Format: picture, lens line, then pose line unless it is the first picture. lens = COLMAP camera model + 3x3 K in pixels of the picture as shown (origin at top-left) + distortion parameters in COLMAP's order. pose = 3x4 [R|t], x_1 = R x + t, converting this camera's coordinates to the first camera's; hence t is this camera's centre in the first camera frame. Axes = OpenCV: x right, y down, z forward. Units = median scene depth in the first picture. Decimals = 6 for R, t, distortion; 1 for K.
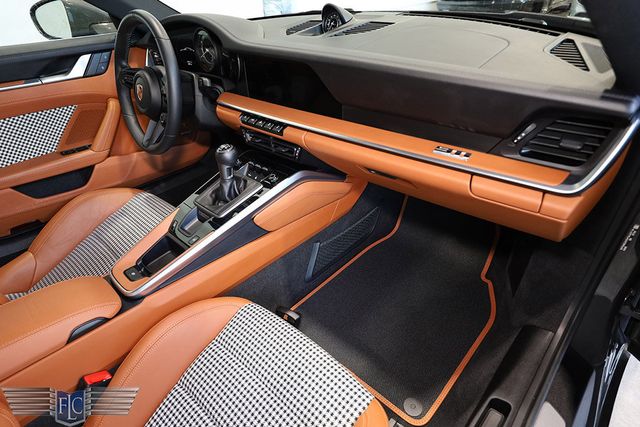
lens RADIAL K [[340.9, 0, 320.0], [0, 340.9, 213.5], [0, 0, 1]] dist [-0.000688, 0.000068]
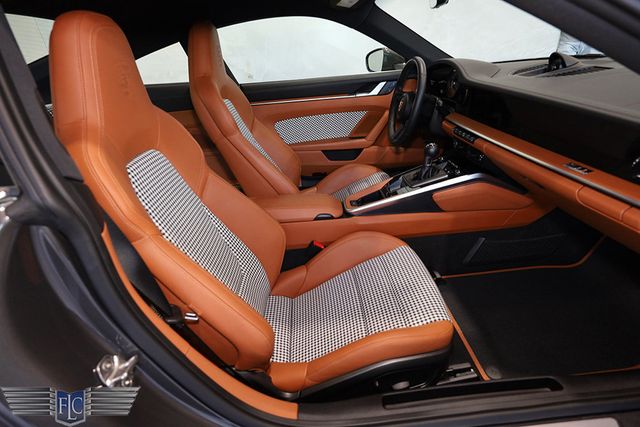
lens RADIAL K [[340.9, 0, 320.0], [0, 340.9, 213.5], [0, 0, 1]] dist [-0.000688, 0.000068]
pose [[0.705495, 0.297340, -0.643324, 0.369083], [-0.351038, 0.935168, 0.047266, 0.164469], [0.615670, 0.192485, 0.764134, -0.336651]]
